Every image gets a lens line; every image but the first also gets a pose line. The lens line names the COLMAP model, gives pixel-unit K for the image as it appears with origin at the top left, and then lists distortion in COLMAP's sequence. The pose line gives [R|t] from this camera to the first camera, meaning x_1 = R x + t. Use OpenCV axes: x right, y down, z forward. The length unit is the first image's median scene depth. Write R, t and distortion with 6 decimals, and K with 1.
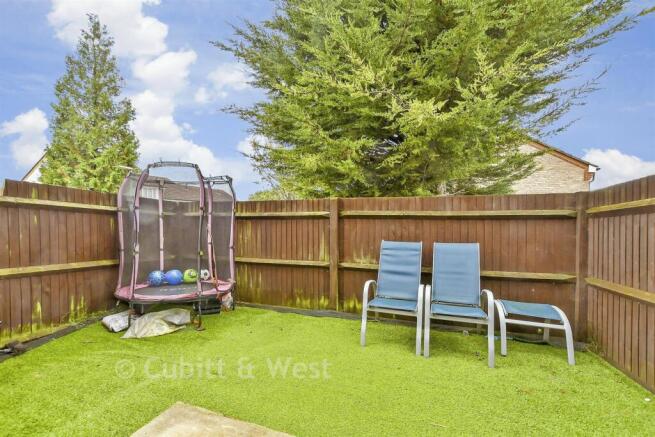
lens RADIAL K [[288.4, 0, 346.6], [0, 288.4, 219.4], [0, 0, 1]] dist [-0.026764, -0.000282]
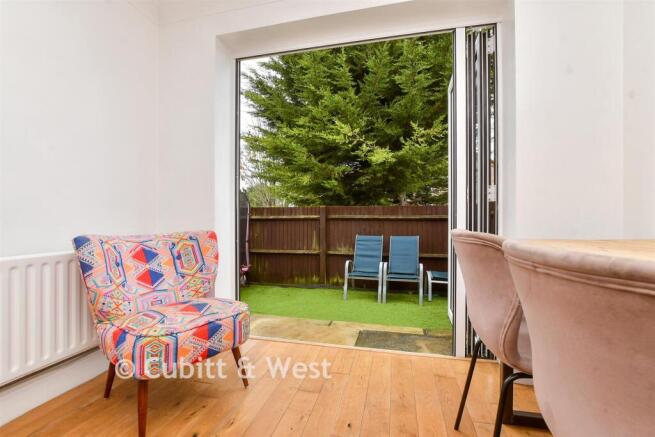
lens RADIAL K [[288.4, 0, 326.4], [0, 288.4, 218.2], [0, 0, 1]] dist [-0.026764, -0.000282]
pose [[0.999518, 0.001745, 0.030992, -0.073991], [-0.001262, 0.999877, -0.015608, 0.009007], [-0.031015, 0.015561, 0.999398, -0.456338]]
